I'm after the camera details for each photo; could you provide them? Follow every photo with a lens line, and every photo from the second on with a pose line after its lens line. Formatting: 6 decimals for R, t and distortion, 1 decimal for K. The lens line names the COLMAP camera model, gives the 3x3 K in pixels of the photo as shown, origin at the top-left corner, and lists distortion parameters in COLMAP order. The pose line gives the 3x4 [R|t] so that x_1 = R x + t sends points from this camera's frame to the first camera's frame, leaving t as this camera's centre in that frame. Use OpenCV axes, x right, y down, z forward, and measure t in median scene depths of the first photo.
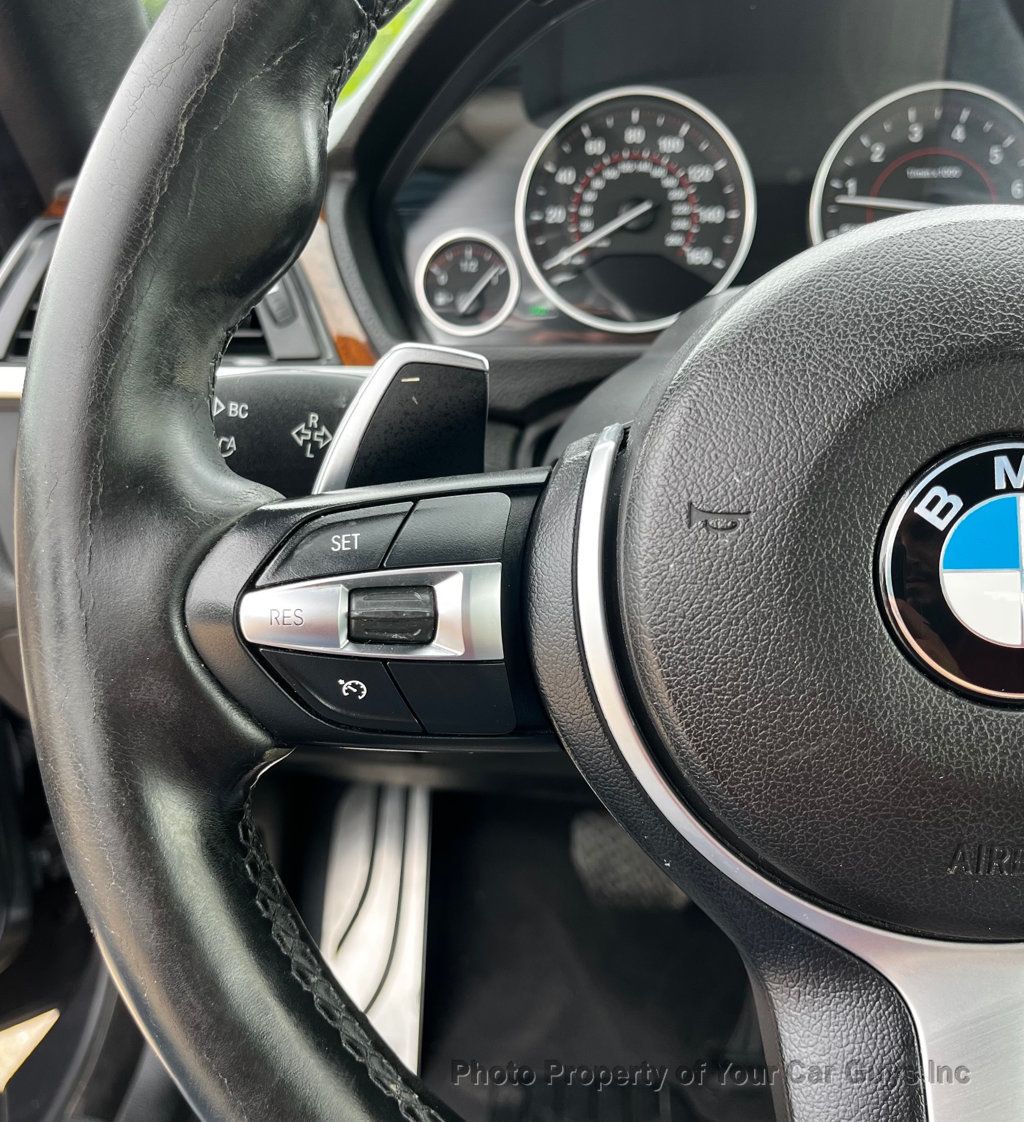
lens RADIAL K [[1116.0, 0, 513.6], [0, 1116.0, 510.1], [0, 0, 1]] dist [0.009705, 0.009000]
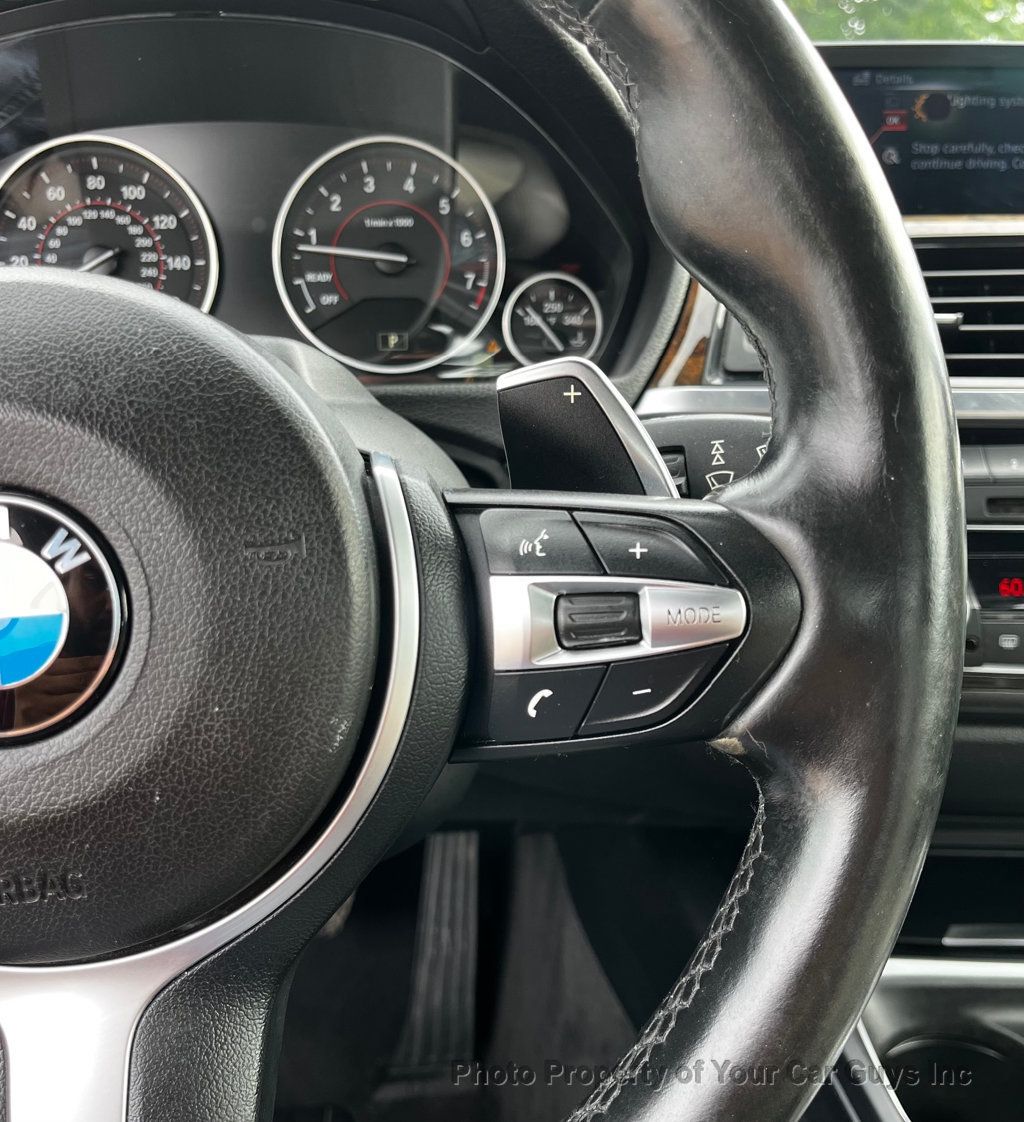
lens RADIAL K [[1095.1, 0, 542.9], [0, 1095.1, 558.2], [0, 0, 1]] dist [0.045659, 0.002919]
pose [[0.987427, -0.048828, 0.150344, 0.644696], [0.046289, 0.998721, 0.020347, 0.001165], [-0.151146, -0.013131, 0.988424, -0.098620]]
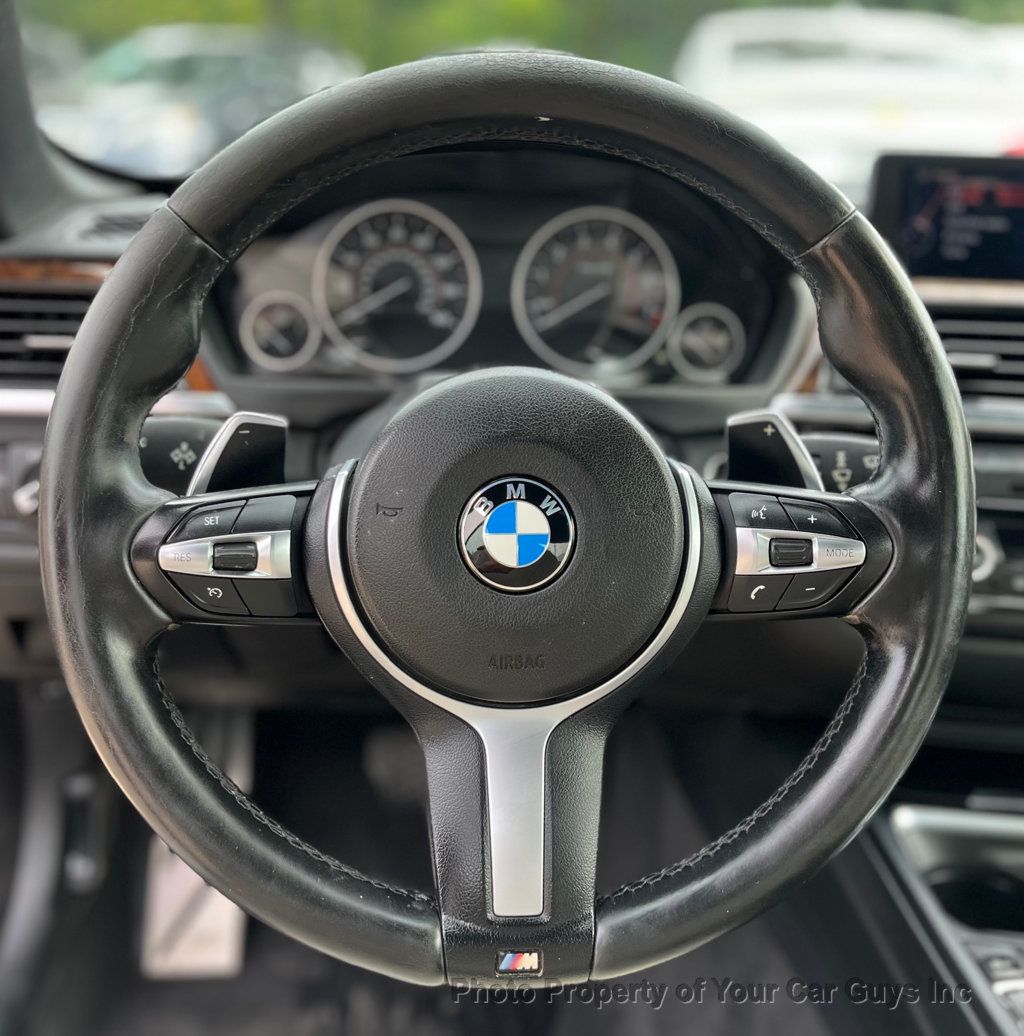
lens RADIAL K [[1225.0, 0, 512.3], [0, 1225.0, 455.0], [0, 0, 1]] dist [0.024851, 0.022375]
pose [[0.990796, 0.008605, 0.135086, 0.081567], [-0.006615, 0.999863, -0.015174, -0.055567], [-0.135198, 0.014141, 0.990718, -1.185170]]
